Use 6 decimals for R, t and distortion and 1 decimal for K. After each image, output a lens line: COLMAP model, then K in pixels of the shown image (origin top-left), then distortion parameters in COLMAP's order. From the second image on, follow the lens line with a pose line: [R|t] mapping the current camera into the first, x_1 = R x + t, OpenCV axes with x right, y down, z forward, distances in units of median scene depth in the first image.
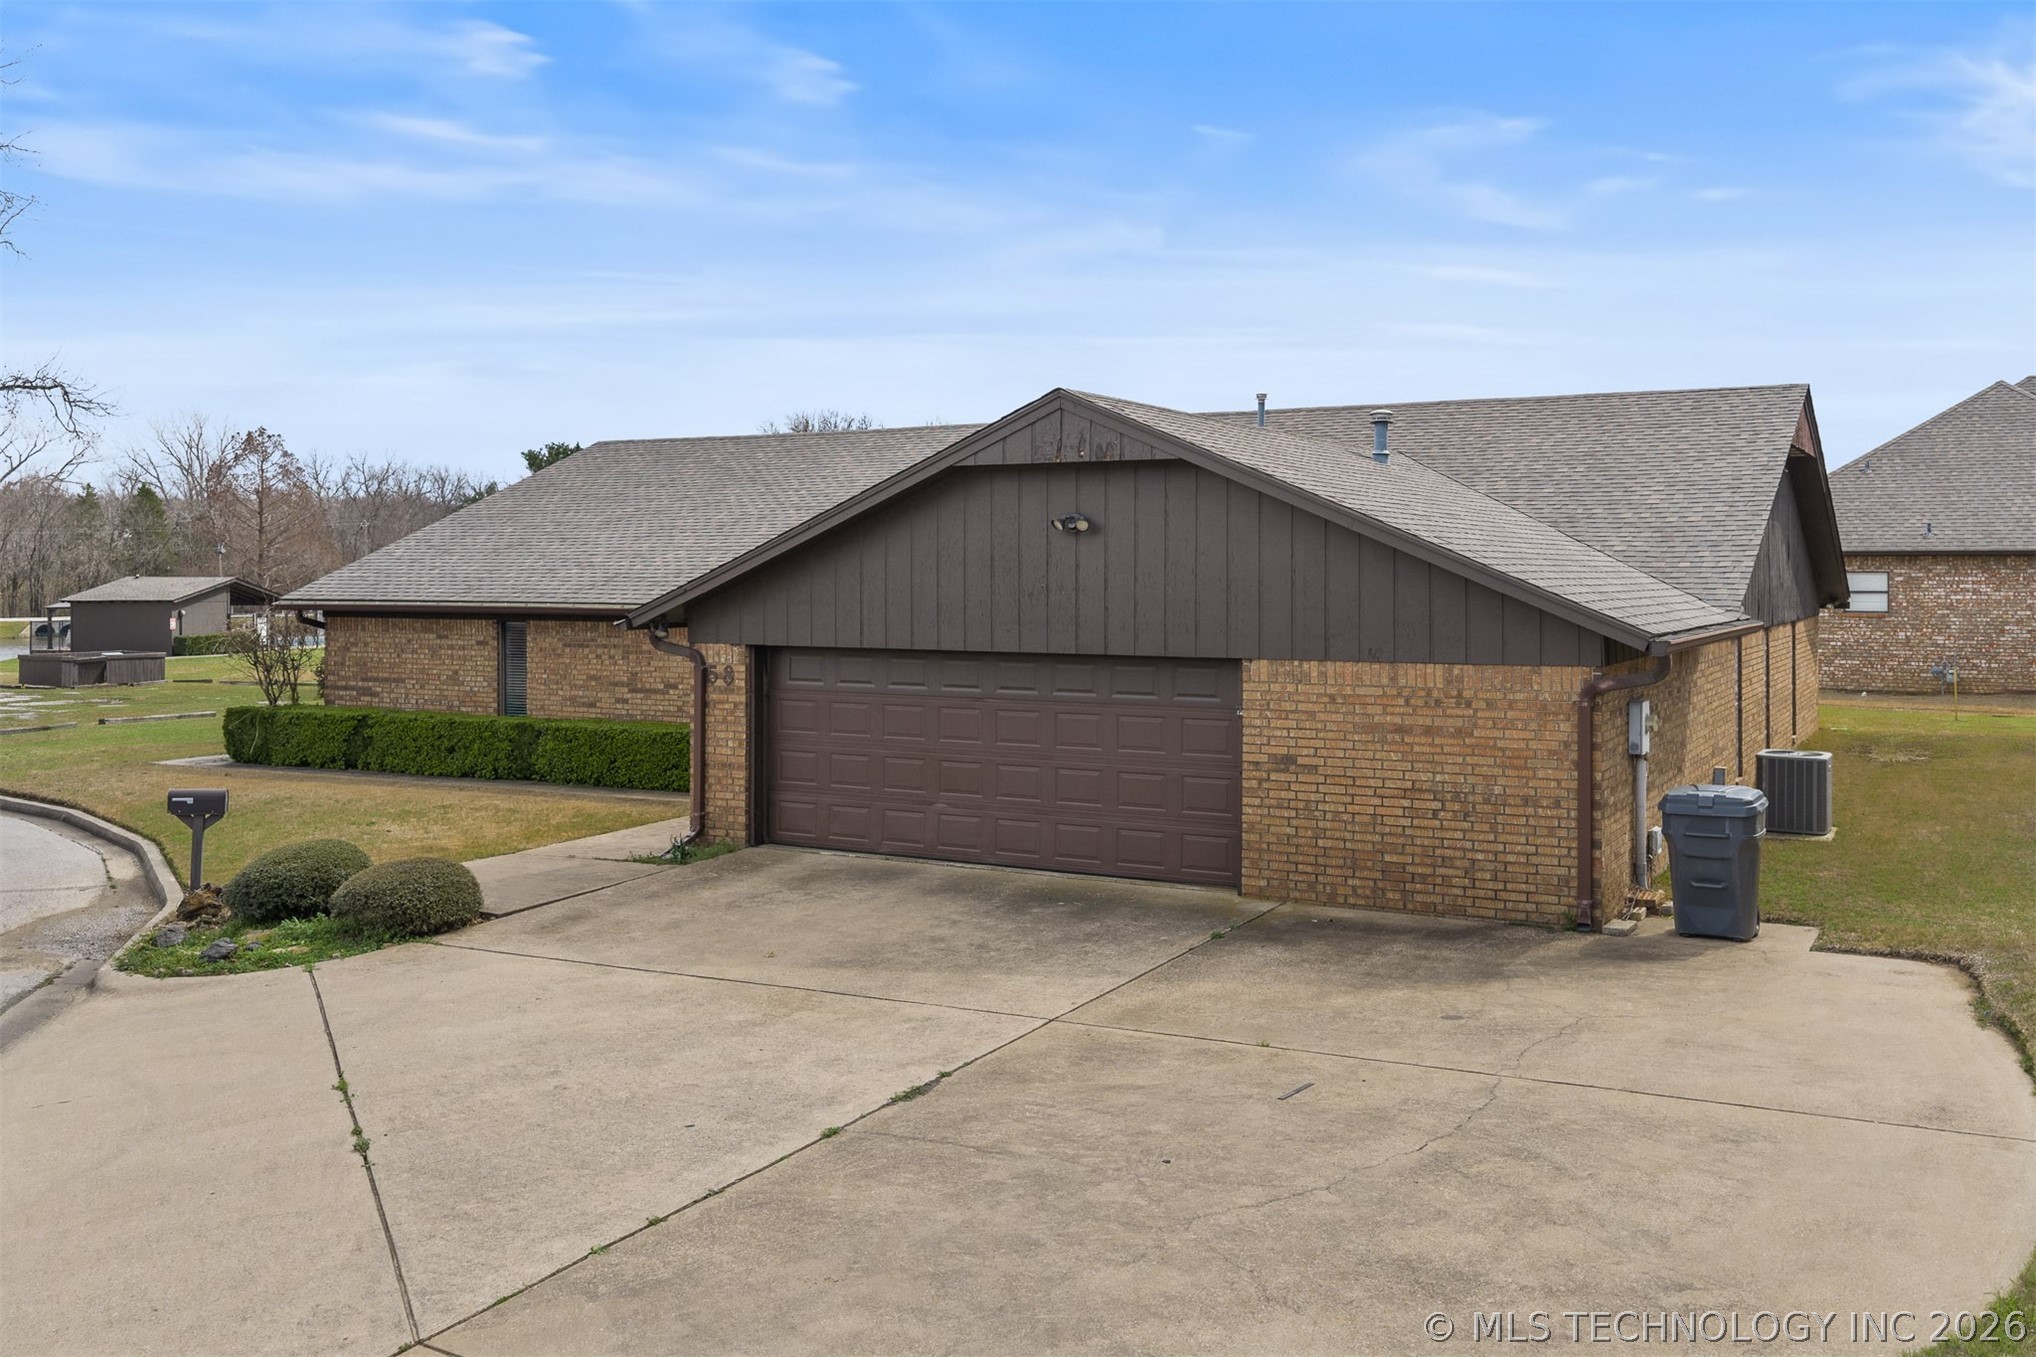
lens RADIAL K [[1717.9, 0, 1018.3], [0, 1717.9, 675.6], [0, 0, 1]] dist [0.021064, -0.043742]
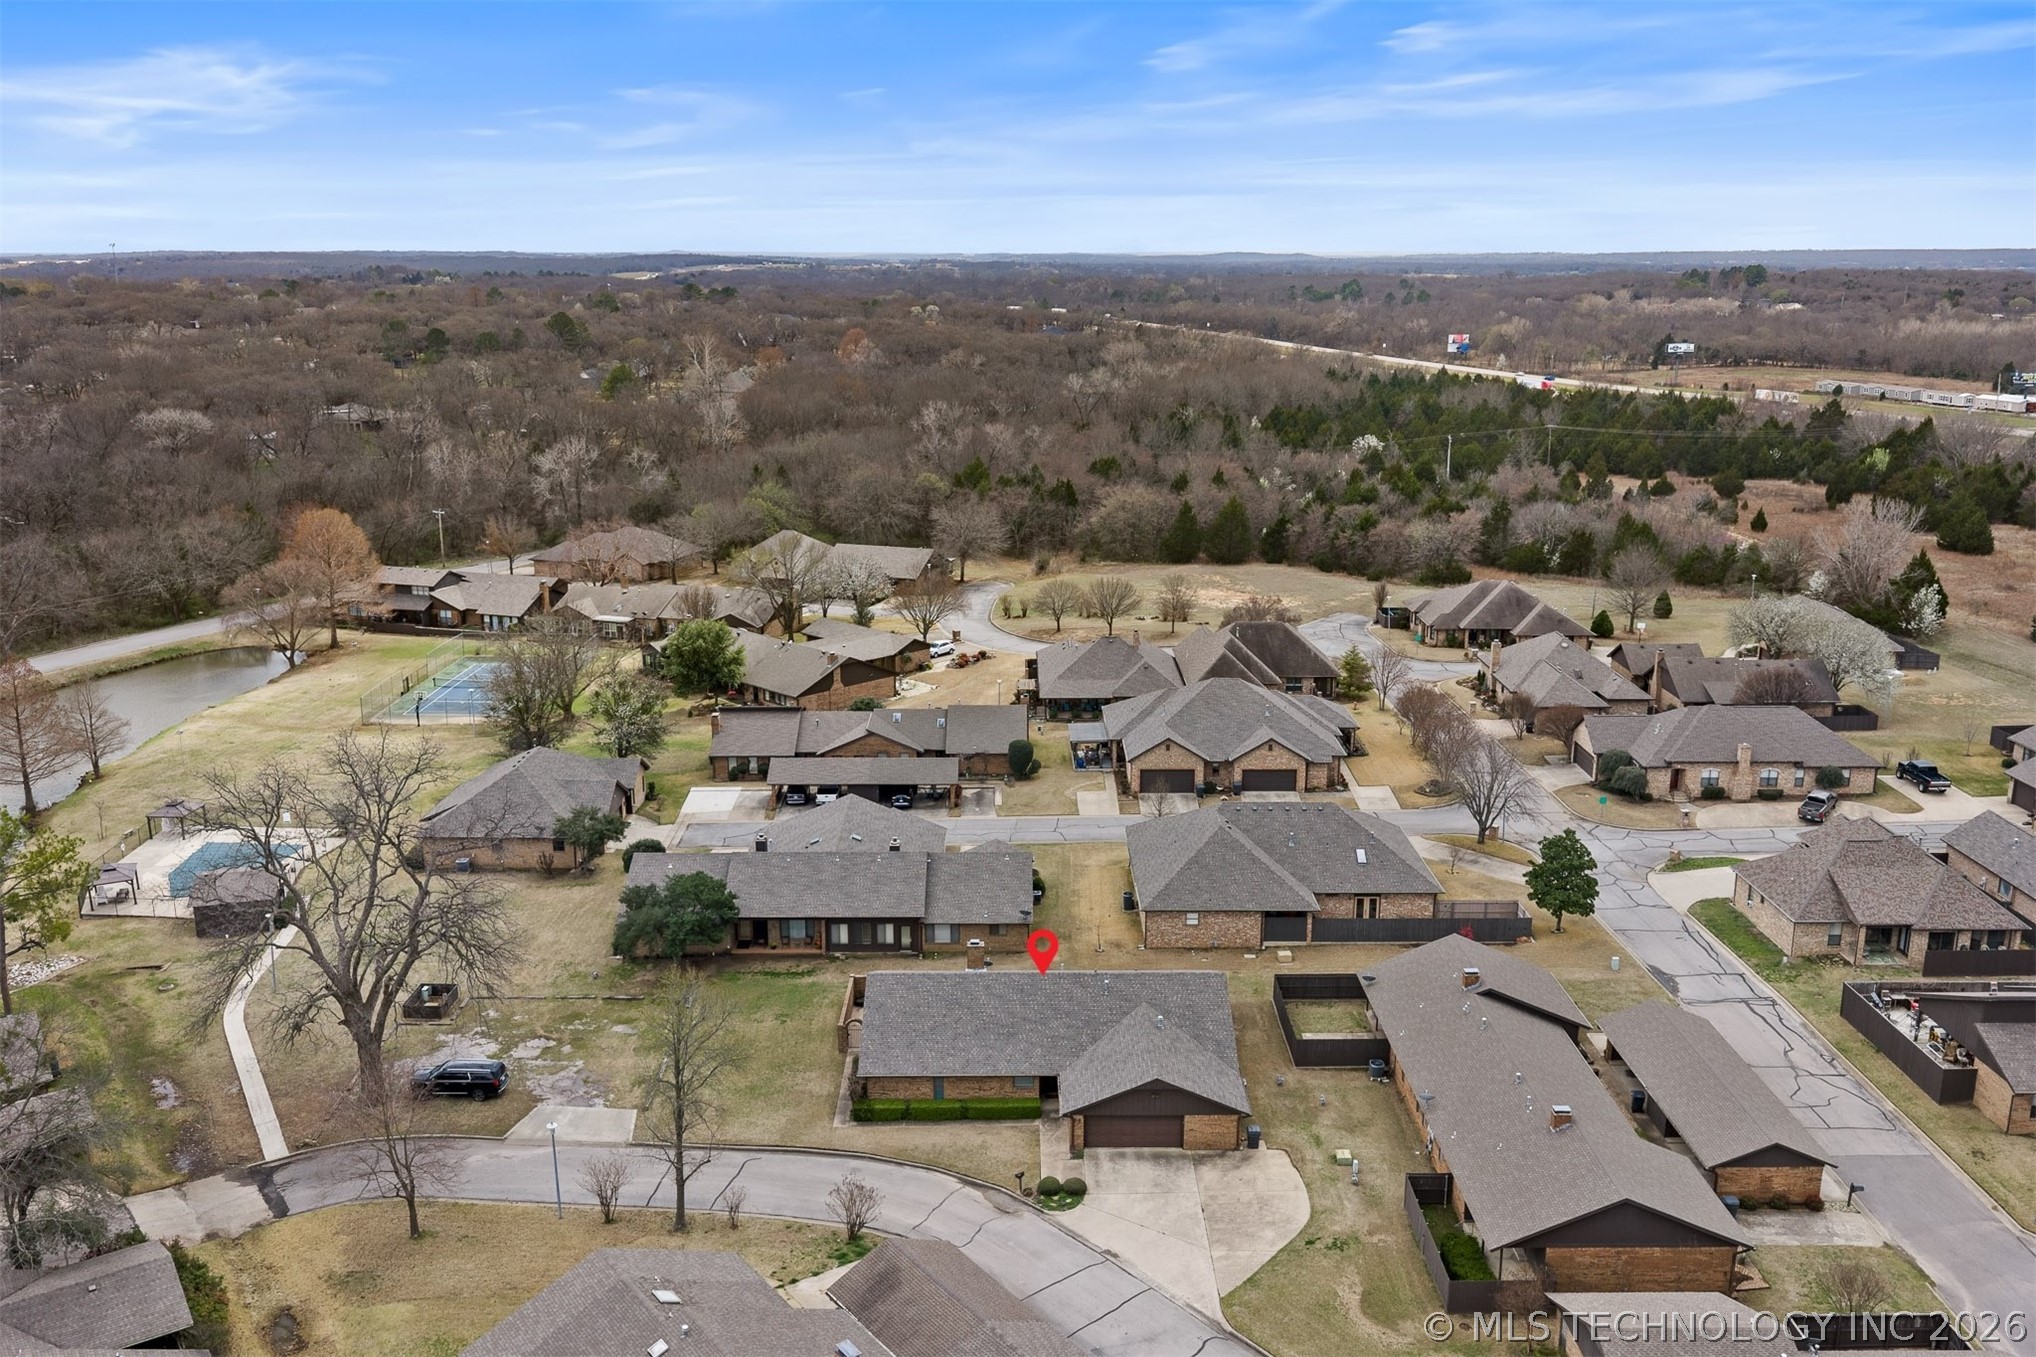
lens RADIAL K [[1717.9, 0, 1022.1], [0, 1717.9, 675.3], [0, 0, 1]] dist [0.021064, -0.043742]
pose [[0.862745, -0.114566, 0.492489, -3.210680], [0.022218, 0.981642, 0.189435, -2.727630], [-0.505150, -0.152492, 0.849452, -3.670155]]
